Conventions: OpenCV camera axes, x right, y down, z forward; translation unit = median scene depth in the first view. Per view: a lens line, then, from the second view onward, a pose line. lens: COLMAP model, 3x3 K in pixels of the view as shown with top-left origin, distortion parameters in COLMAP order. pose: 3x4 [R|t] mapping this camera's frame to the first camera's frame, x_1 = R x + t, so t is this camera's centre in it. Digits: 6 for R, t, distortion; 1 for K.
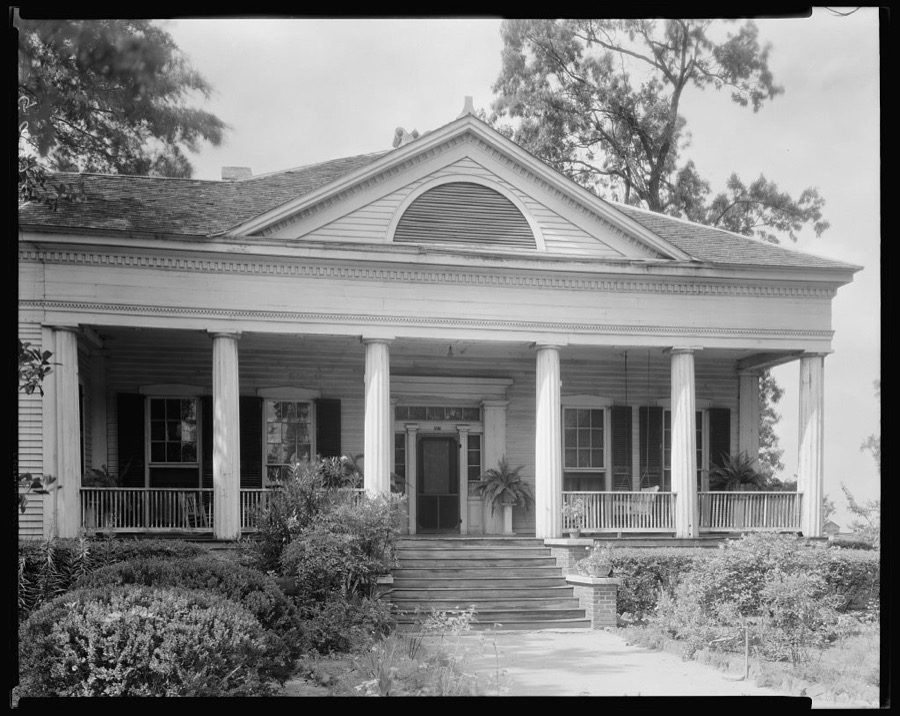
lens RADIAL K [[1036.2, 0, 450.3], [0, 1036.2, 478.9], [0, 0, 1]] dist [0.014905, 0.002436]
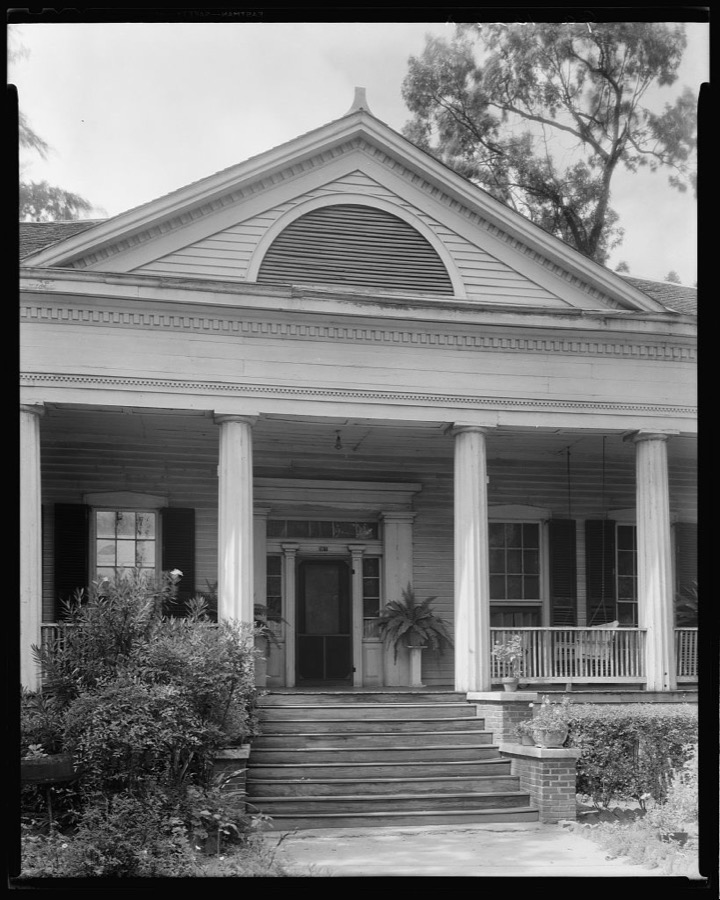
lens RADIAL K [[1036.2, 0, 349.4], [0, 1036.2, 588.0], [0, 0, 1]] dist [0.014905, 0.002436]
pose [[0.999991, -0.003121, -0.002912, 0.010374], [0.002991, 0.999047, -0.043548, 0.015889], [0.003046, 0.043538, 0.999047, 0.263715]]
